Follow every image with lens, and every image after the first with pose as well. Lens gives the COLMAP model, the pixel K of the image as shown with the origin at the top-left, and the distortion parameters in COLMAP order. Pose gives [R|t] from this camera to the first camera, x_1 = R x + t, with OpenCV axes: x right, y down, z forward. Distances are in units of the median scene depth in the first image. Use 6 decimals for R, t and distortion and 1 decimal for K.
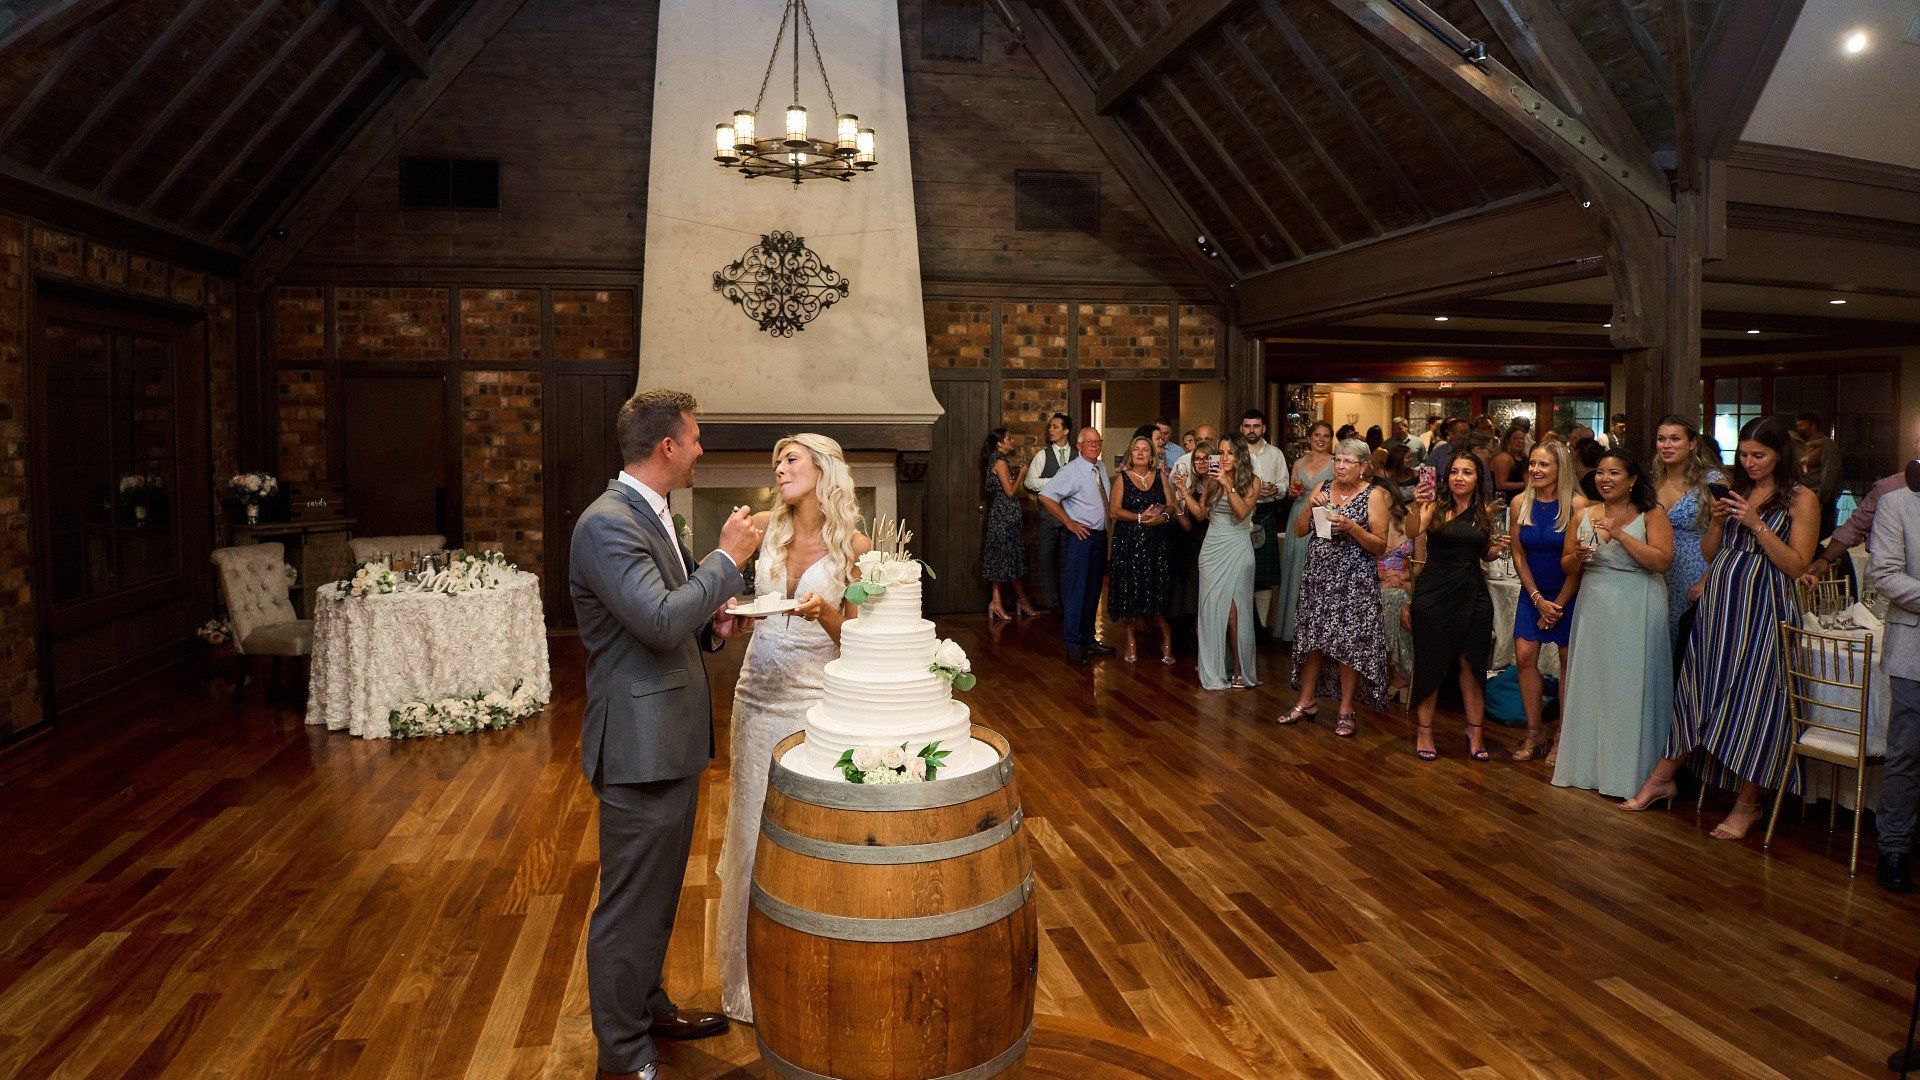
lens RADIAL K [[1103.4, 0, 961.0], [0, 1103.4, 479.3], [0, 0, 1]] dist [-0.033001, -0.051754]
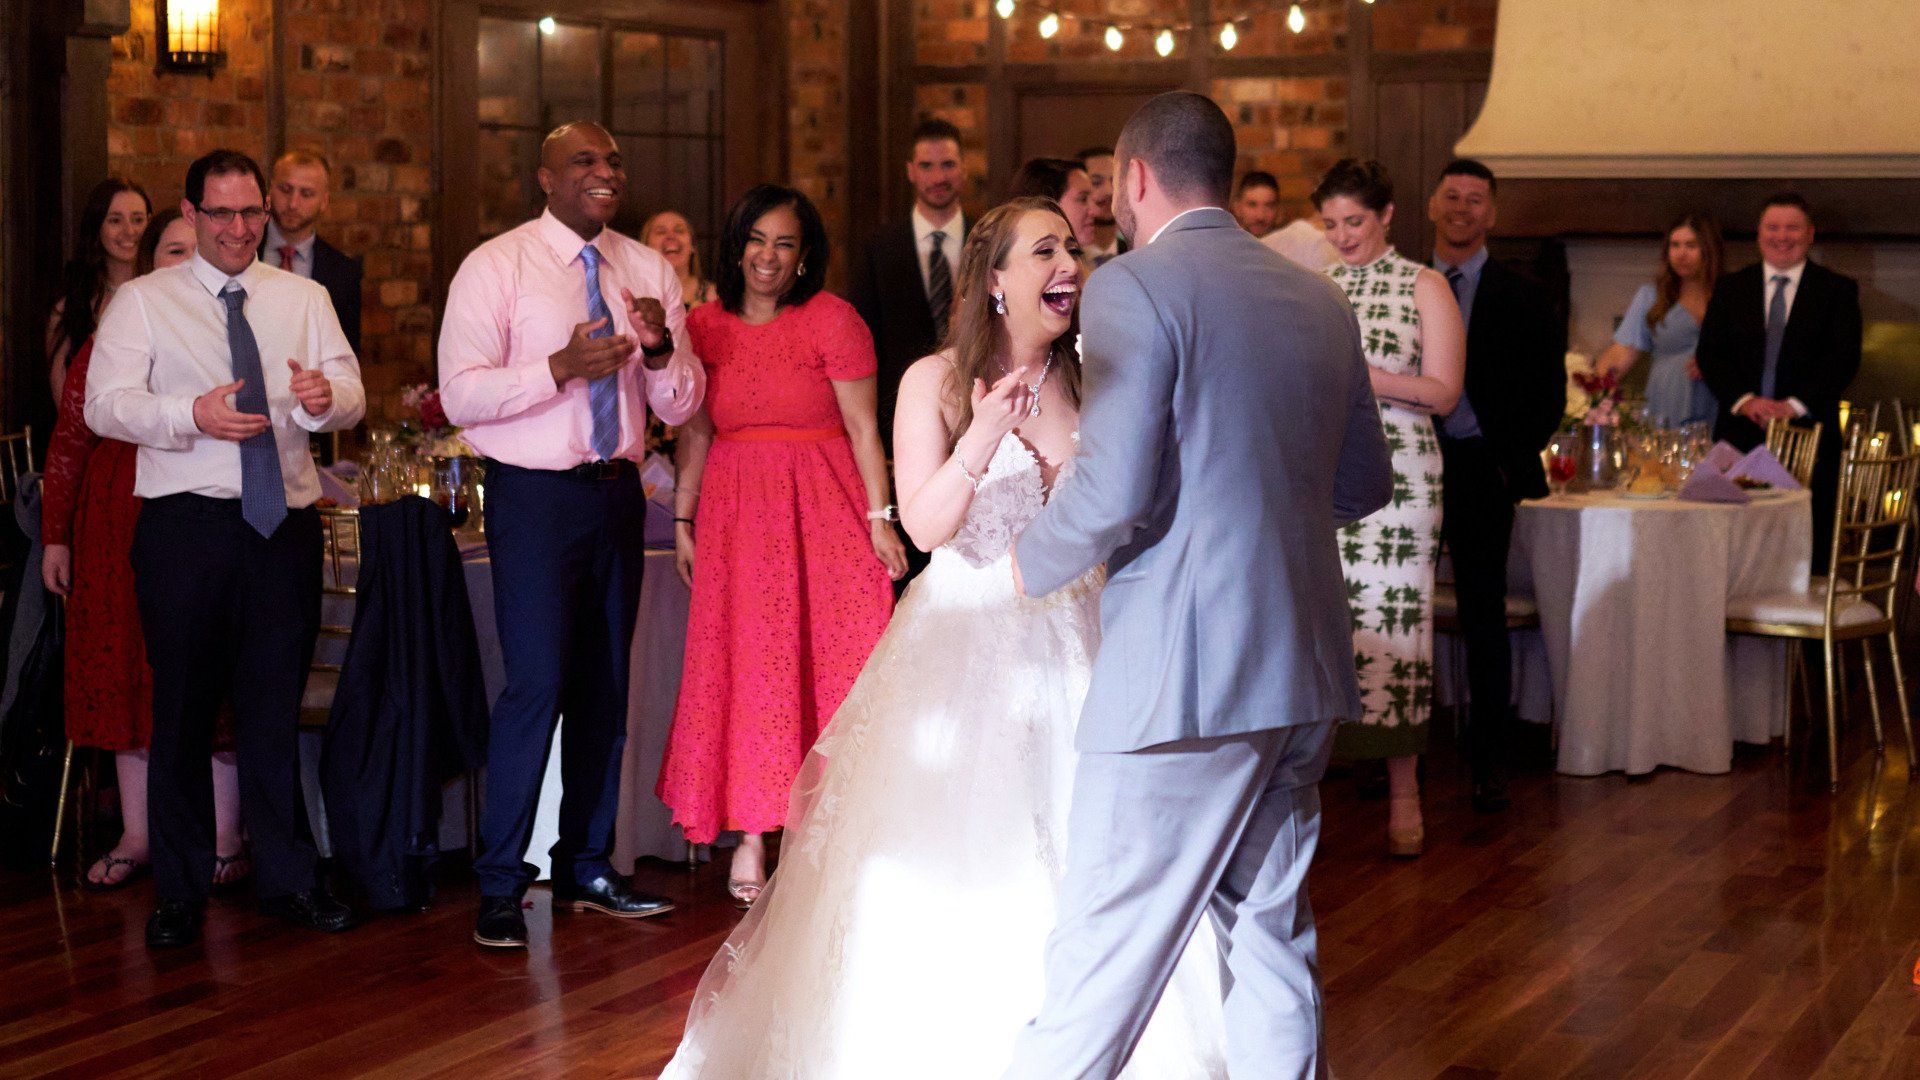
lens RADIAL K [[2785.8, 0, 953.0], [0, 2785.8, 345.4], [0, 0, 1]] dist [-0.069642, -0.006958]
pose [[0.767114, 0.030595, -0.640781, 0.629259], [-0.032723, 0.999428, 0.008545, 0.041208], [0.640676, 0.014413, 0.767676, -0.180515]]
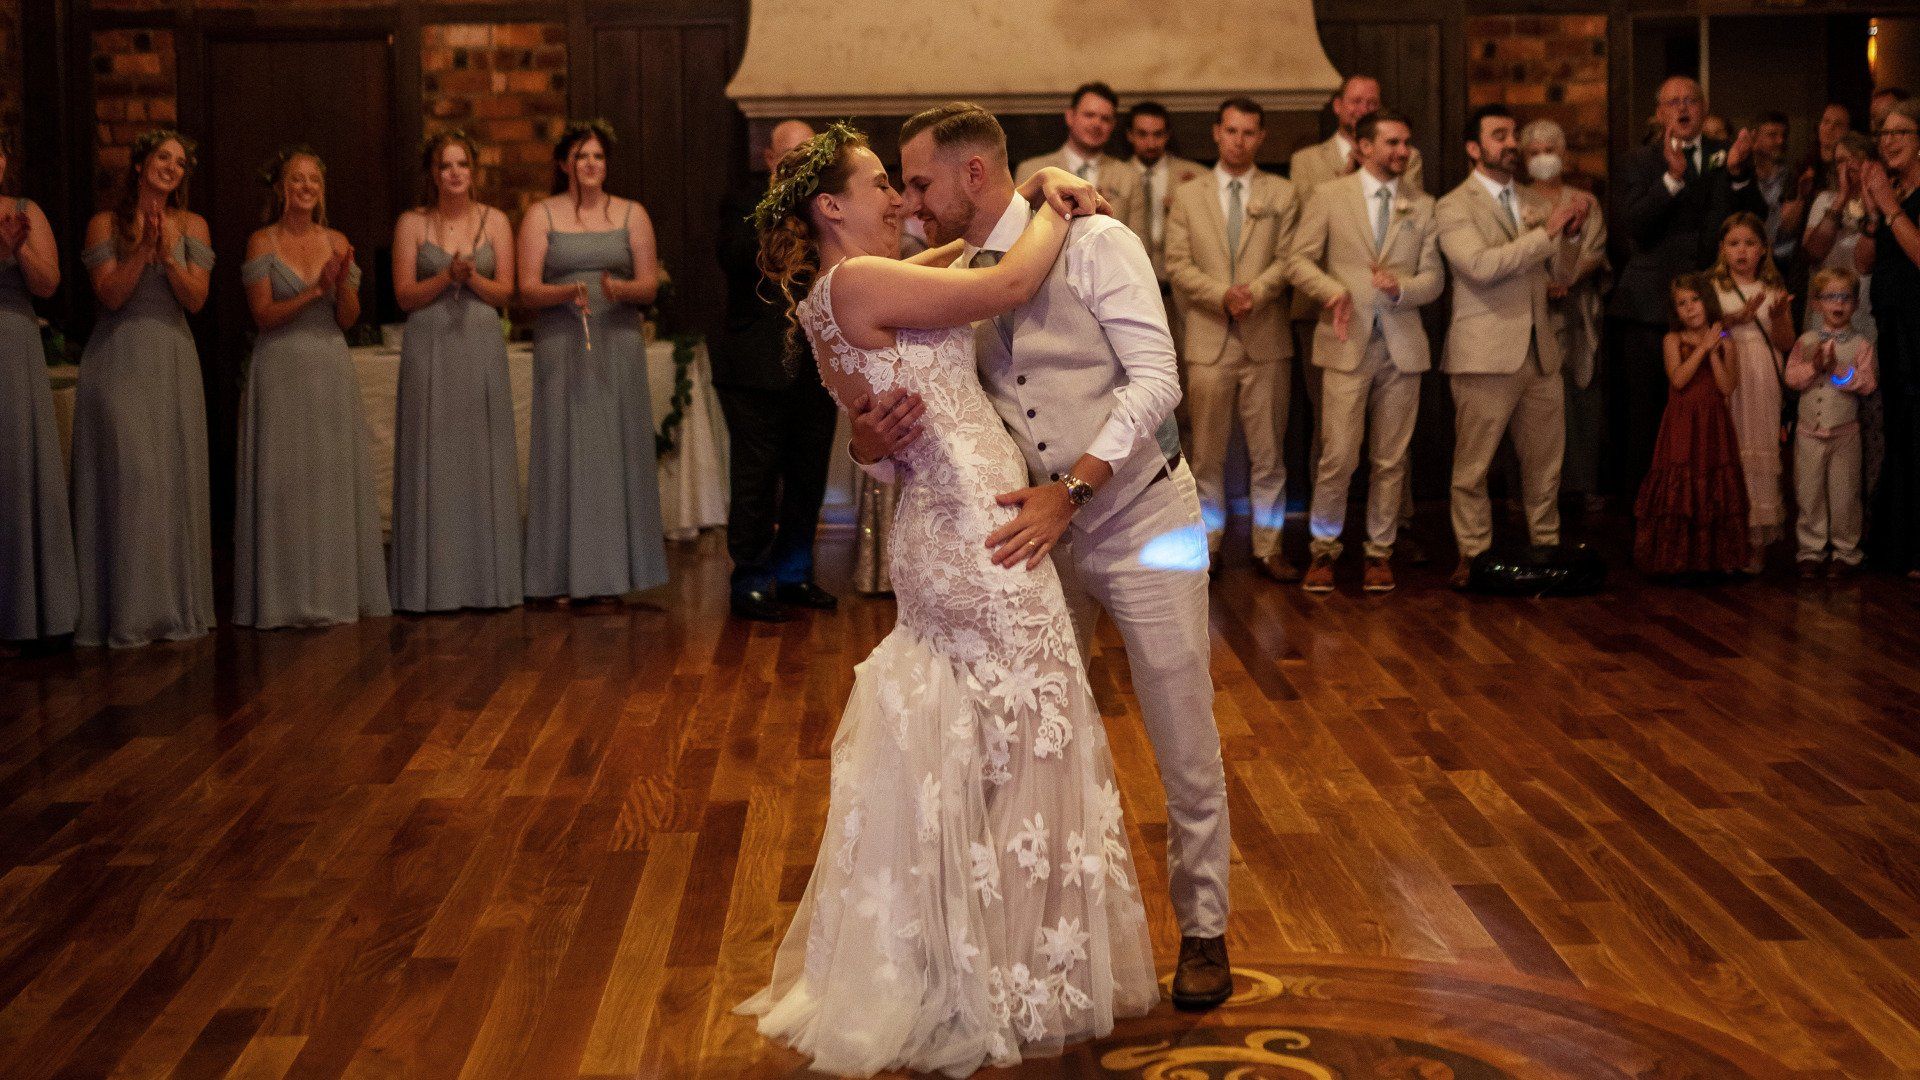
lens RADIAL K [[2785.8, 0, 953.0], [0, 2785.8, 345.4], [0, 0, 1]] dist [-0.069642, -0.006958]
pose [[0.983611, -0.003324, -0.180273, 0.079524], [0.007174, 0.999760, 0.020713, 0.063313], [0.180161, -0.021667, 0.983398, -0.587392]]
